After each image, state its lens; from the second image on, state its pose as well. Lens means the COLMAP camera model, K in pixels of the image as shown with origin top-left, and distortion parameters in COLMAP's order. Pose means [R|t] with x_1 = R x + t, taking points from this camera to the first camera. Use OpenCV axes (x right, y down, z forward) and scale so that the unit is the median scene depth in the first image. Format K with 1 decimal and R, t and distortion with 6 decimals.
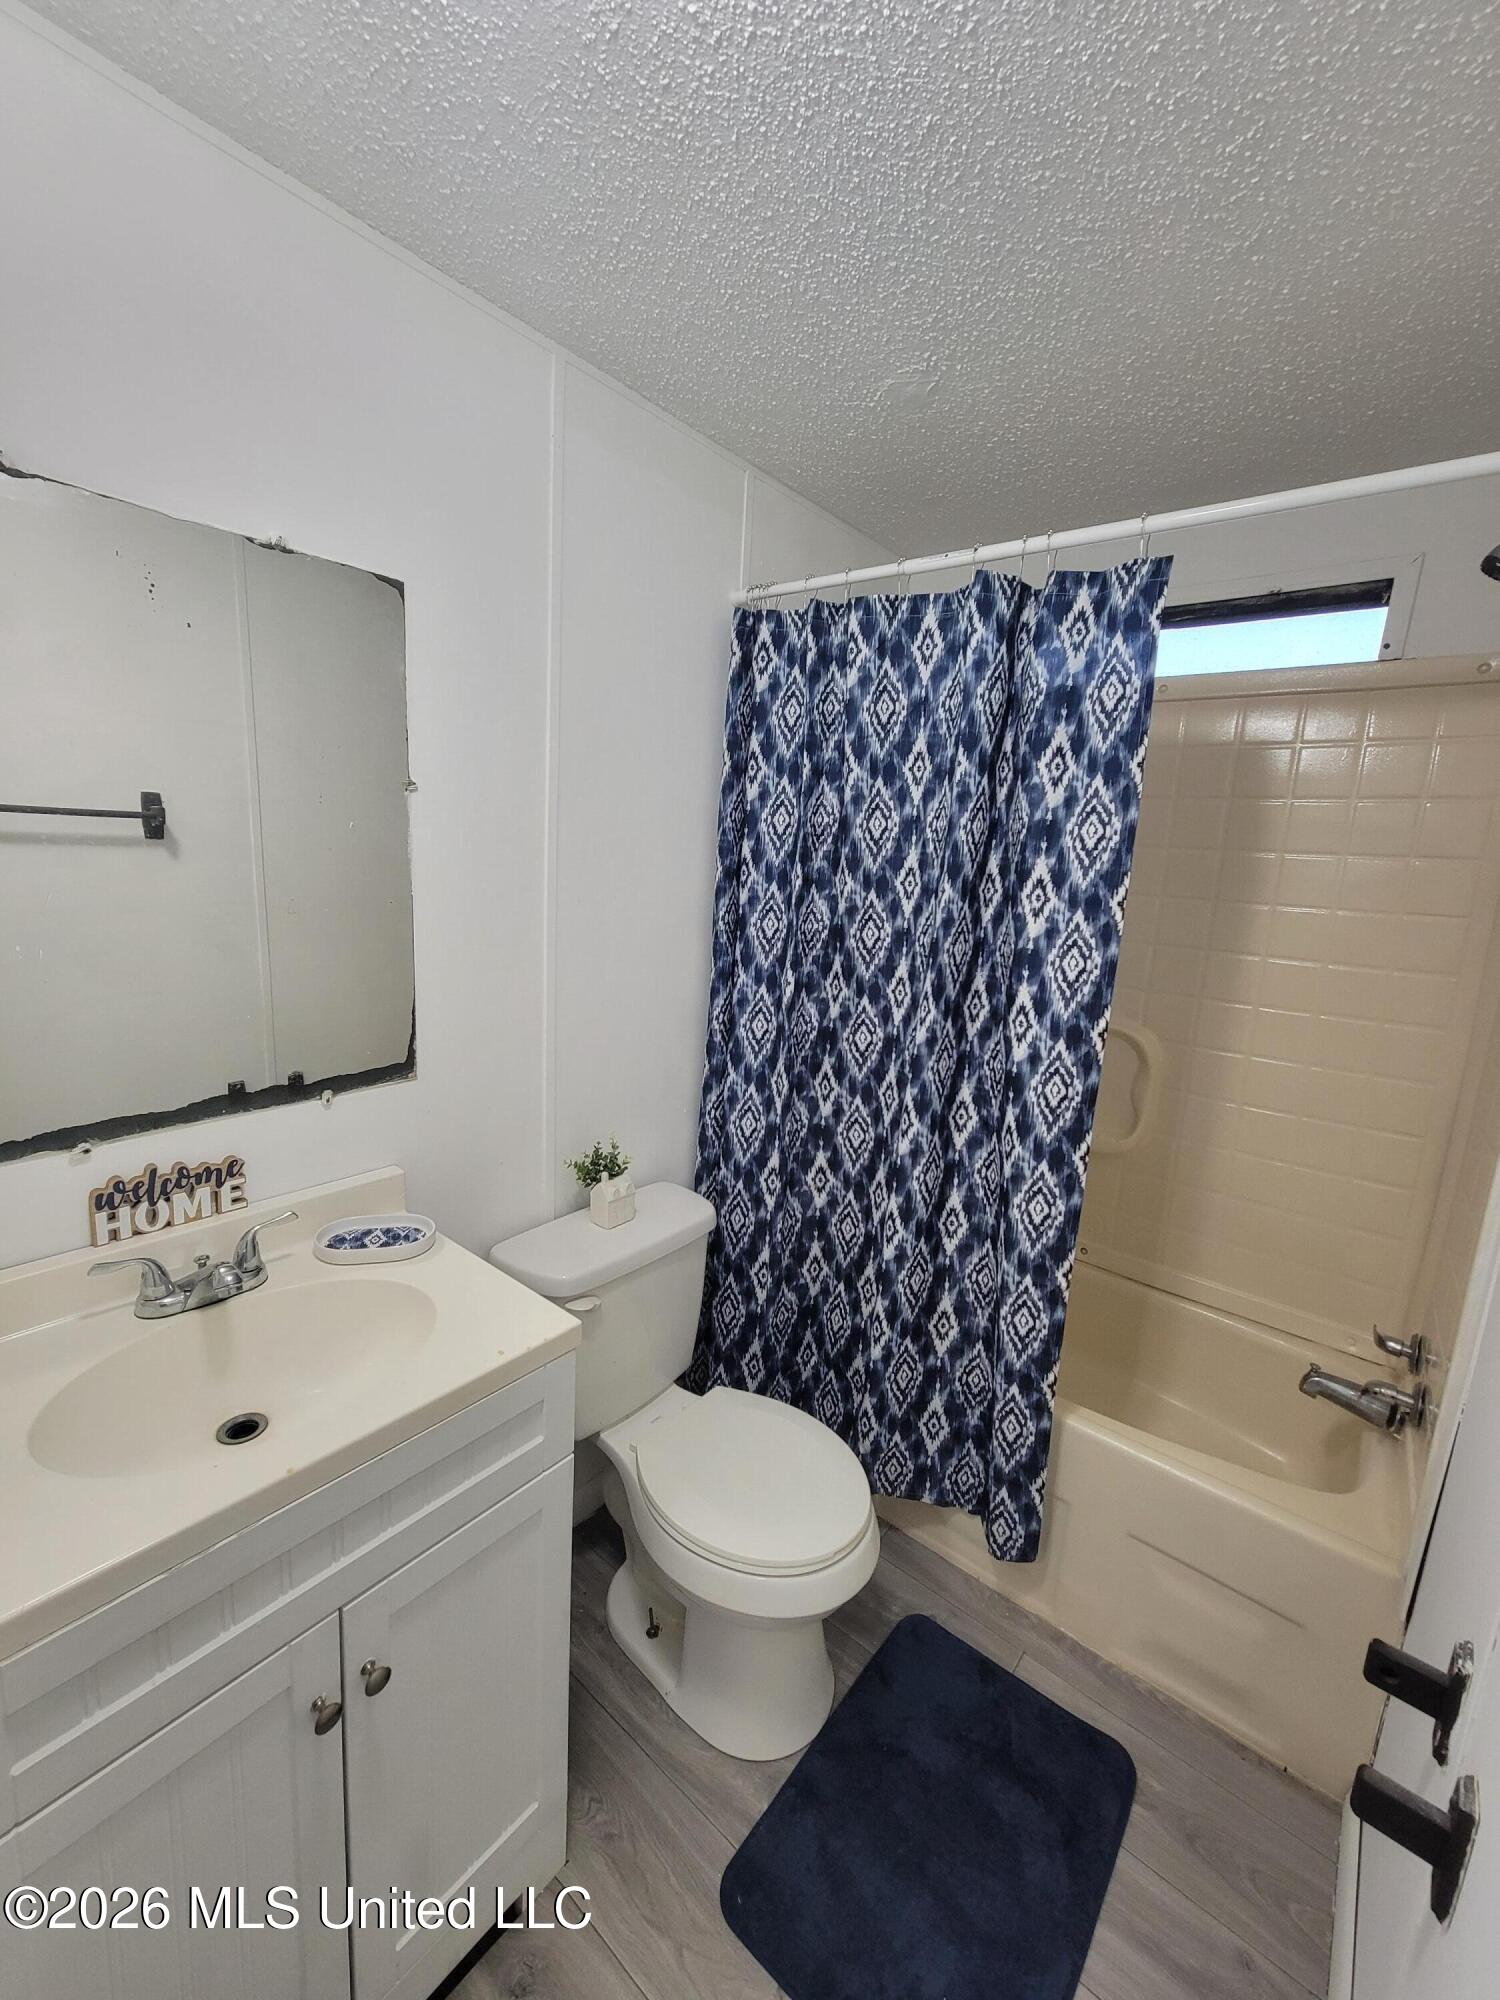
lens RADIAL K [[819.5, 0, 736.3], [0, 819.5, 996.8], [0, 0, 1]] dist [-0.006531, 0.002605]
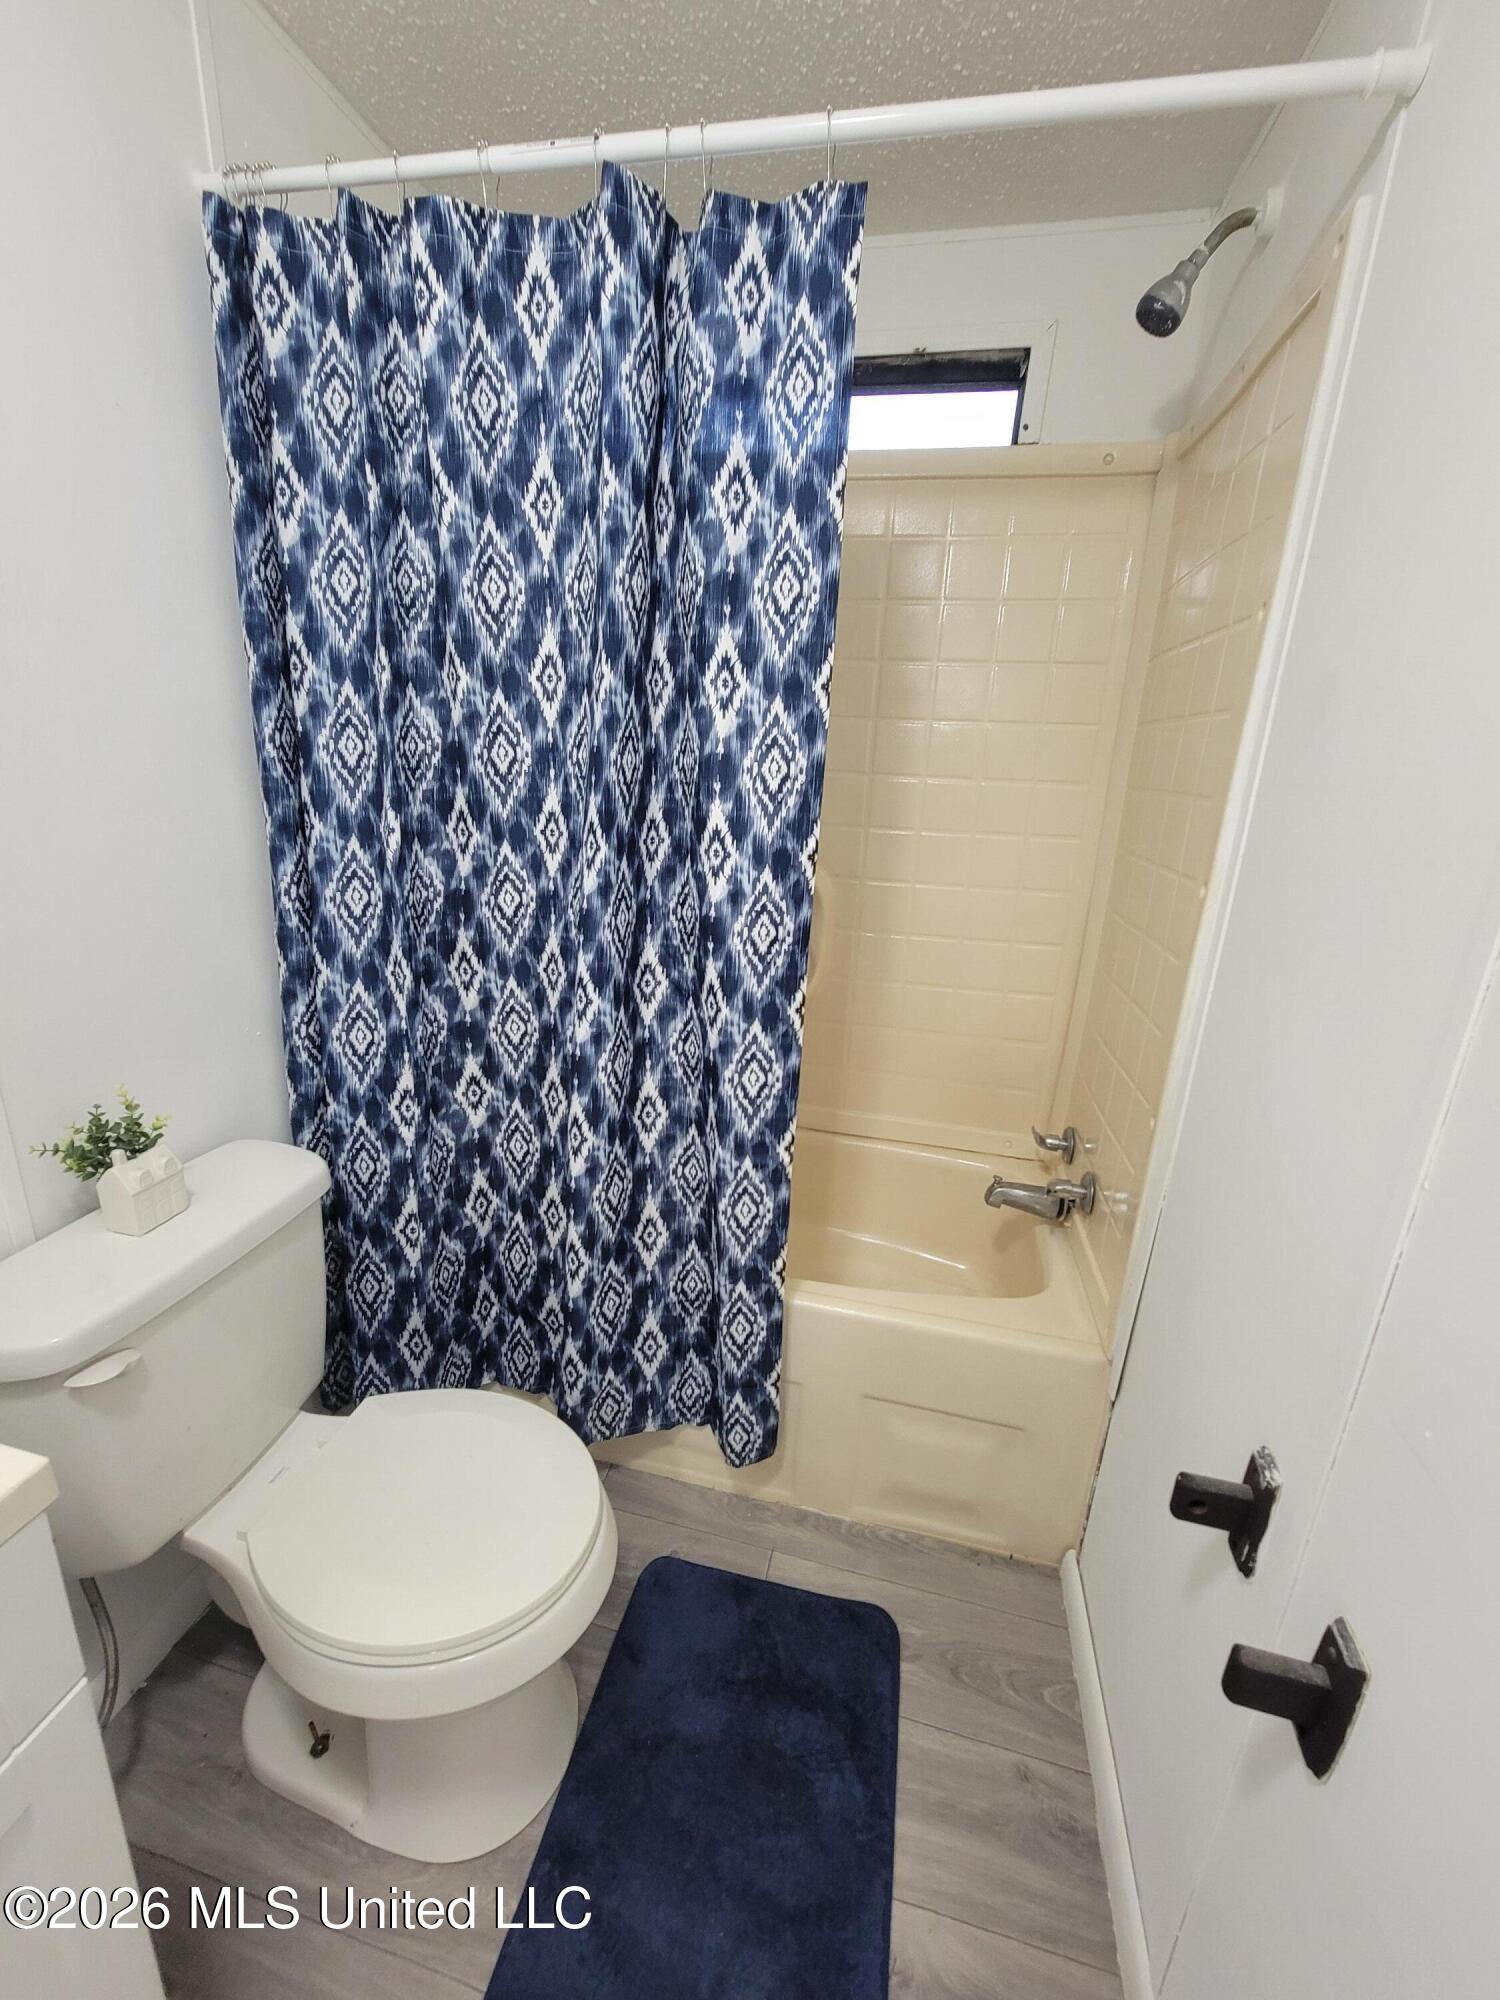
lens RADIAL K [[819.5, 0, 737.8], [0, 819.5, 988.5], [0, 0, 1]] dist [-0.006531, 0.002605]
pose [[0.896003, -0.138399, 0.421929, 0.016109], [0.084960, 0.986066, 0.143025, 0.044319], [-0.435844, -0.092304, 0.895277, 0.247693]]
